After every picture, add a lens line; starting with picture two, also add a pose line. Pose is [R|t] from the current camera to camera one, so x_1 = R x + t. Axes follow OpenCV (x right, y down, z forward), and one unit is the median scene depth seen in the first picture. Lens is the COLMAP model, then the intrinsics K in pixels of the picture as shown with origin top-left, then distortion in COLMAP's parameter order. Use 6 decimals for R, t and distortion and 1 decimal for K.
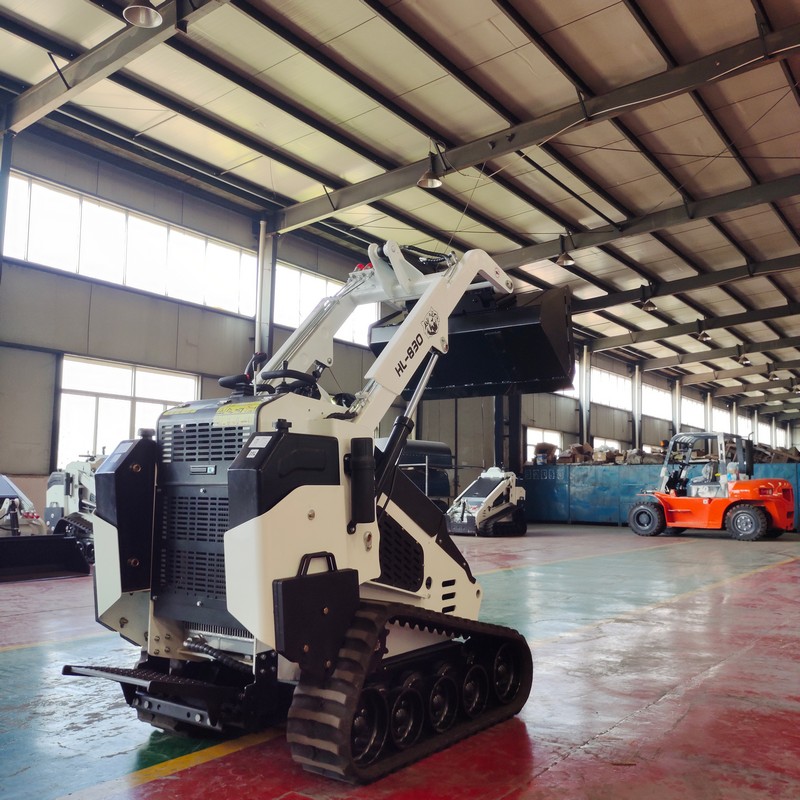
lens RADIAL K [[782.1, 0, 413.3], [0, 782.1, 422.6], [0, 0, 1]] dist [0.102649, -0.119423]
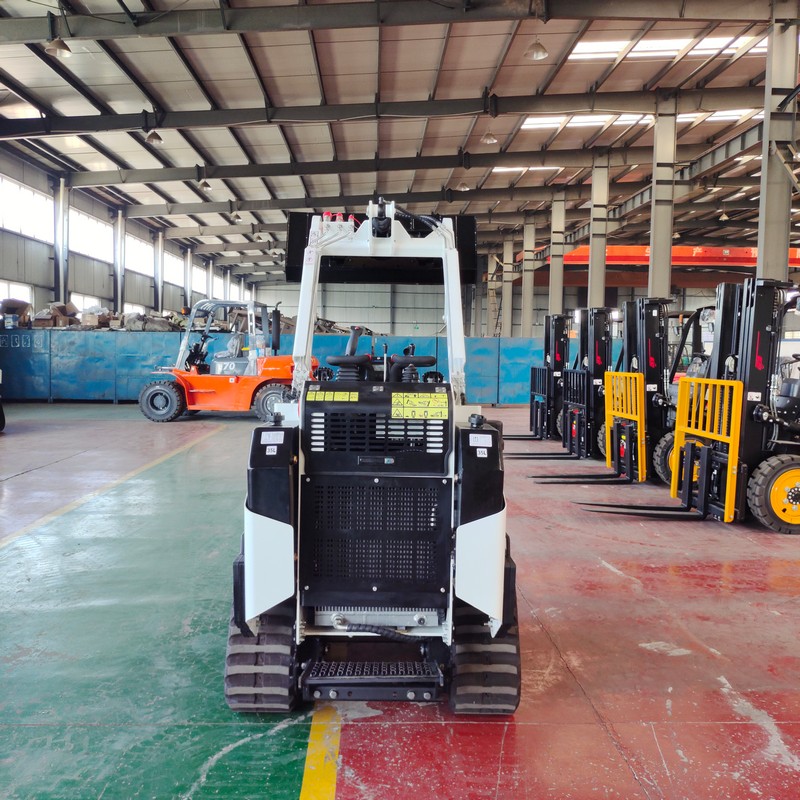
lens RADIAL K [[768.3, 0, 399.9], [0, 768.3, 410.2], [0, 0, 1]] dist [0.064309, -0.143014]
pose [[0.790309, -0.047189, 0.610889, -0.003157], [-0.059503, 0.986406, 0.153176, -0.006027], [-0.609812, -0.157406, 0.776757, 0.155070]]
